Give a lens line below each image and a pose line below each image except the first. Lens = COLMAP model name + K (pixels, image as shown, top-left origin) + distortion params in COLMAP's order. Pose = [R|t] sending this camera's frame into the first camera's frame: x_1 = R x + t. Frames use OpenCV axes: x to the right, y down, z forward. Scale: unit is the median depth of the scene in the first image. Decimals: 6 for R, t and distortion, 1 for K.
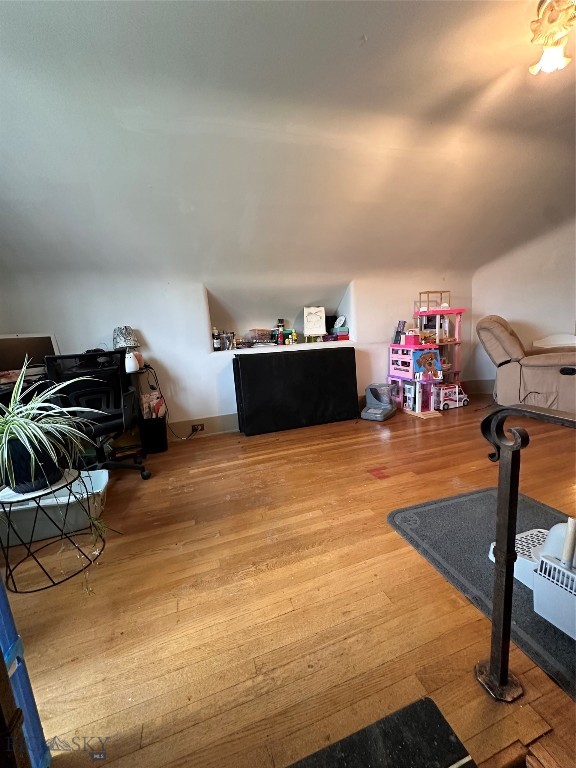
lens RADIAL K [[304.7, 0, 288.0], [0, 304.7, 384.0], [0, 0, 1]] dist [0.007065, 0.000290]
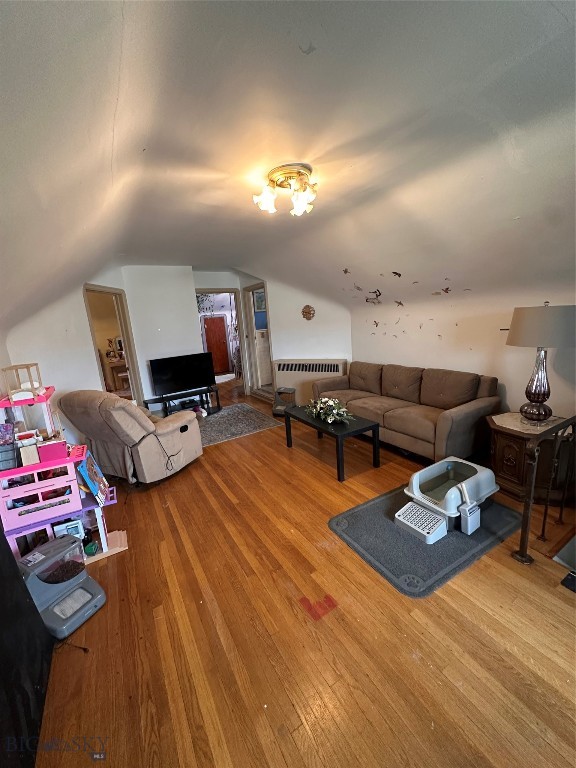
lens RADIAL K [[308.0, 0, 288.0], [0, 308.0, 384.0], [0, 0, 1]] dist [-0.000382, 0.000291]
pose [[-0.213758, -0.117375, 0.969810, -0.493512], [0.246372, 0.954187, 0.169788, -0.522846], [-0.945309, 0.275227, -0.175047, 1.339437]]
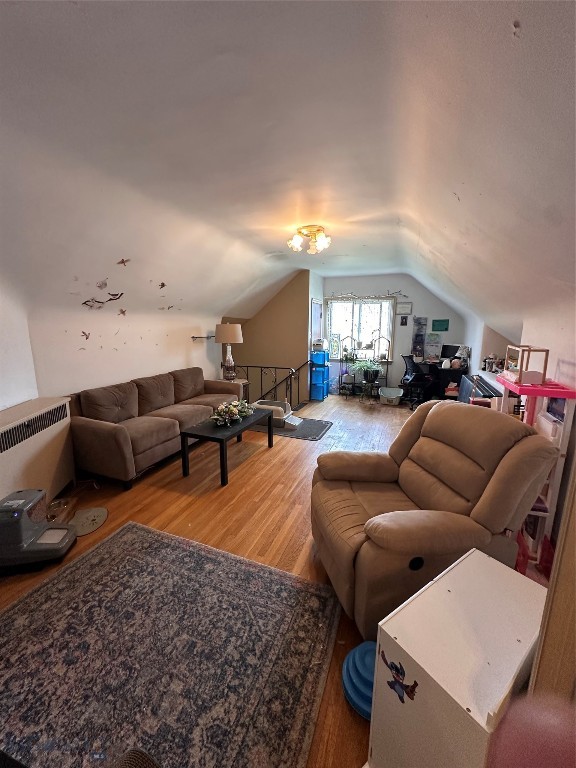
lens RADIAL K [[308.0, 0, 288.0], [0, 308.0, 384.0], [0, 0, 1]] dist [-0.000382, 0.000291]
pose [[-0.638192, 0.216273, -0.738876, 2.588720], [-0.085295, 0.933961, 0.347048, -0.869228], [0.765138, 0.284506, -0.577599, 2.182746]]
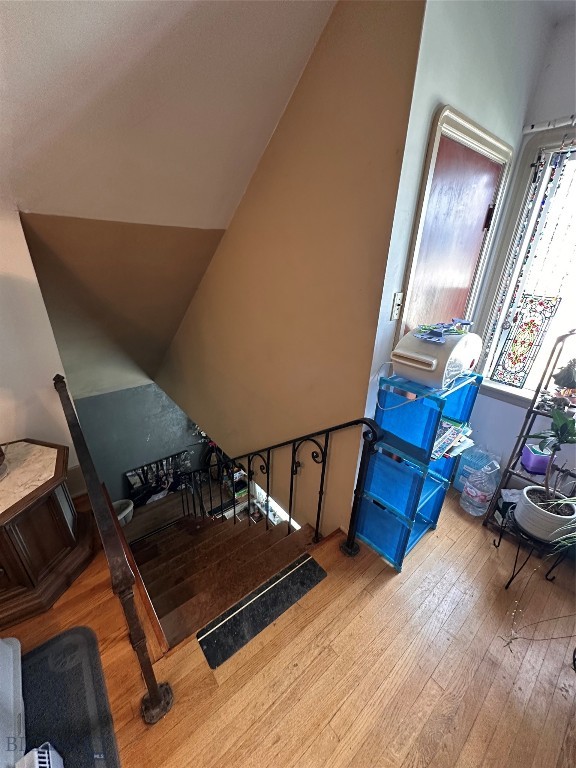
lens RADIAL K [[308.0, 0, 288.0], [0, 308.0, 384.0], [0, 0, 1]] dist [-0.000382, 0.000291]
pose [[-0.928886, 0.190205, -0.317794, 0.163307], [-0.027690, 0.819988, 0.571711, -0.462488], [0.369329, 0.539854, -0.756408, 0.739321]]
